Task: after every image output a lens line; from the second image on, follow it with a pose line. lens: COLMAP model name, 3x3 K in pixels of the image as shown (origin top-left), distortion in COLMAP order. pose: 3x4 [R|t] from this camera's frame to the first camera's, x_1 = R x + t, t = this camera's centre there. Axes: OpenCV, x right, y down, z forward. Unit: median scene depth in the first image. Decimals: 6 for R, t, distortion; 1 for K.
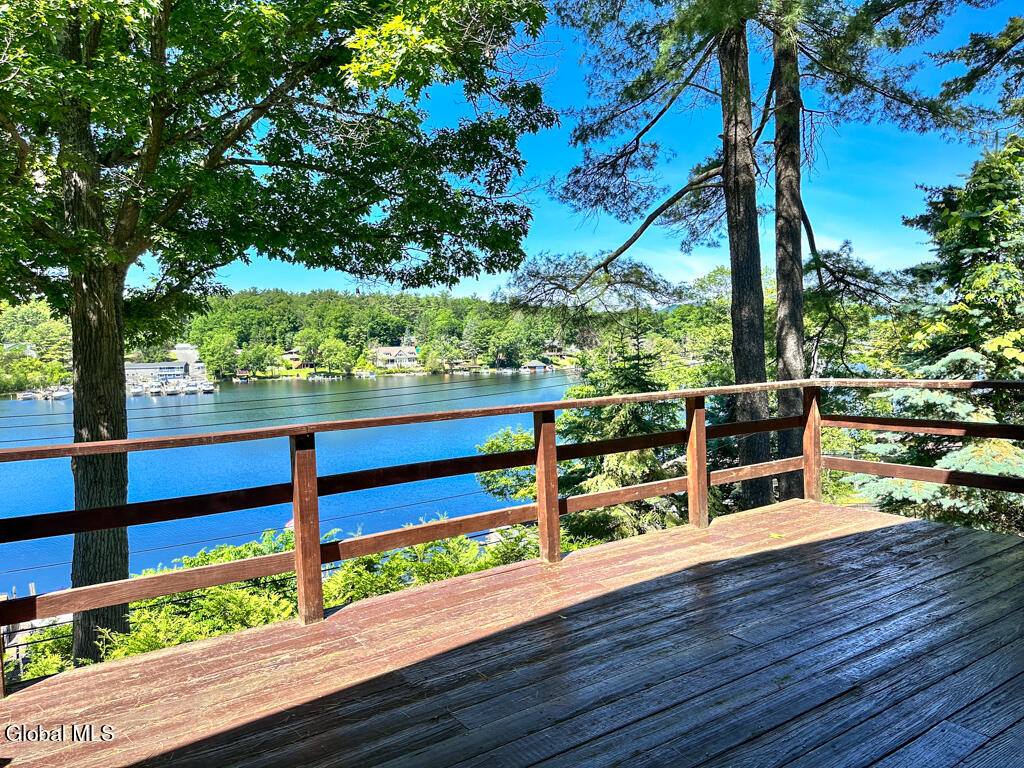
lens RADIAL K [[727.2, 0, 524.9], [0, 727.2, 387.8], [0, 0, 1]] dist [0.064242, -0.046755]
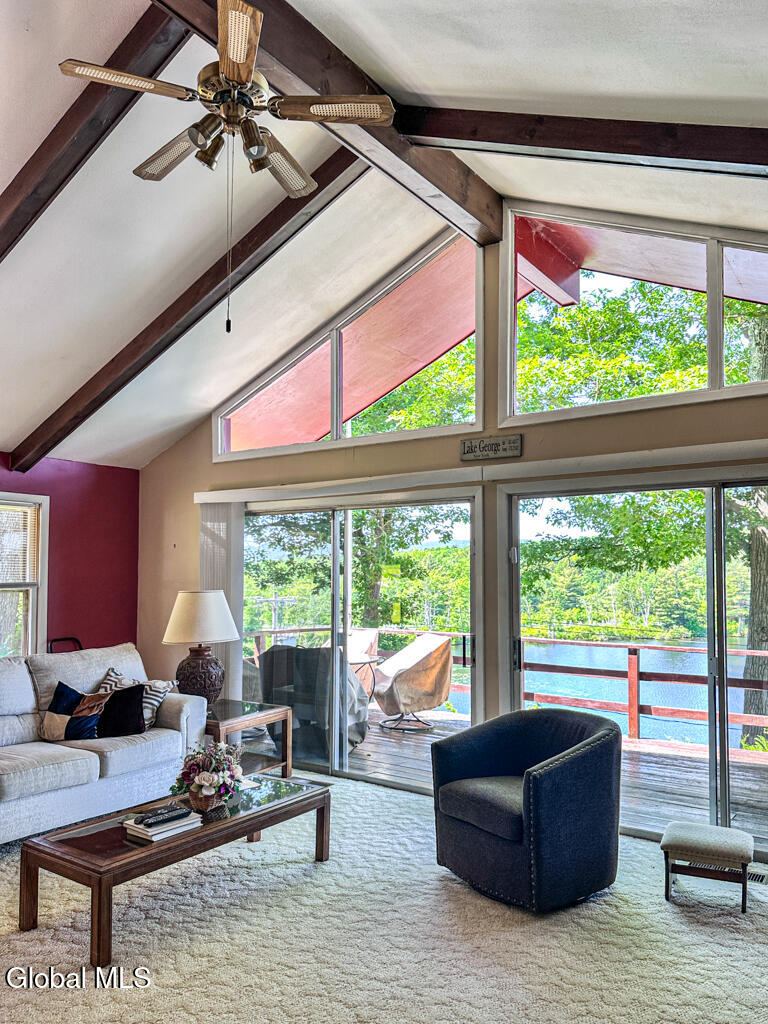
lens RADIAL K [[727.2, 0, 376.0], [0, 727.2, 516.5], [0, 0, 1]] dist [0.064242, -0.046755]
pose [[0.361480, -0.048894, -0.931097, 0.376857], [-0.074986, 0.993865, -0.081302, -0.024003], [0.929360, 0.099209, 0.355596, -0.130334]]
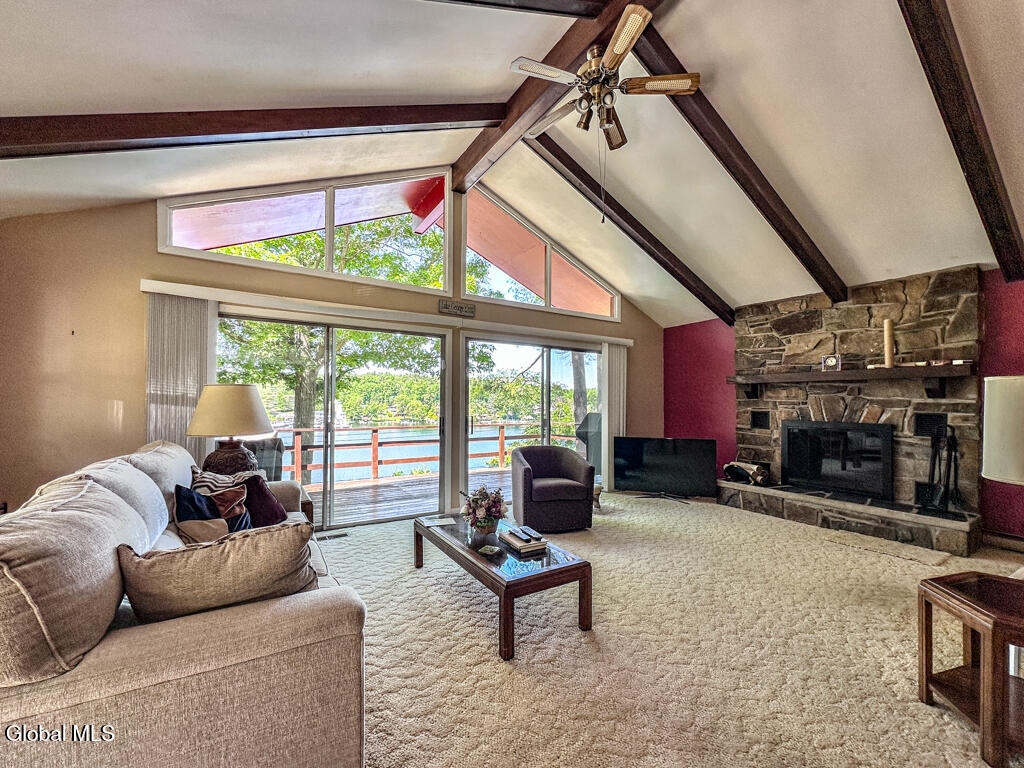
lens RADIAL K [[416.5, 0, 514.2], [0, 416.5, 382.6], [0, 0, 1]] dist [-0.003154, 0.002627]
pose [[0.999238, 0.028671, -0.026499, 0.123009], [-0.031559, 0.992754, -0.115944, 0.012428], [0.022983, 0.116692, 0.992902, -0.300789]]
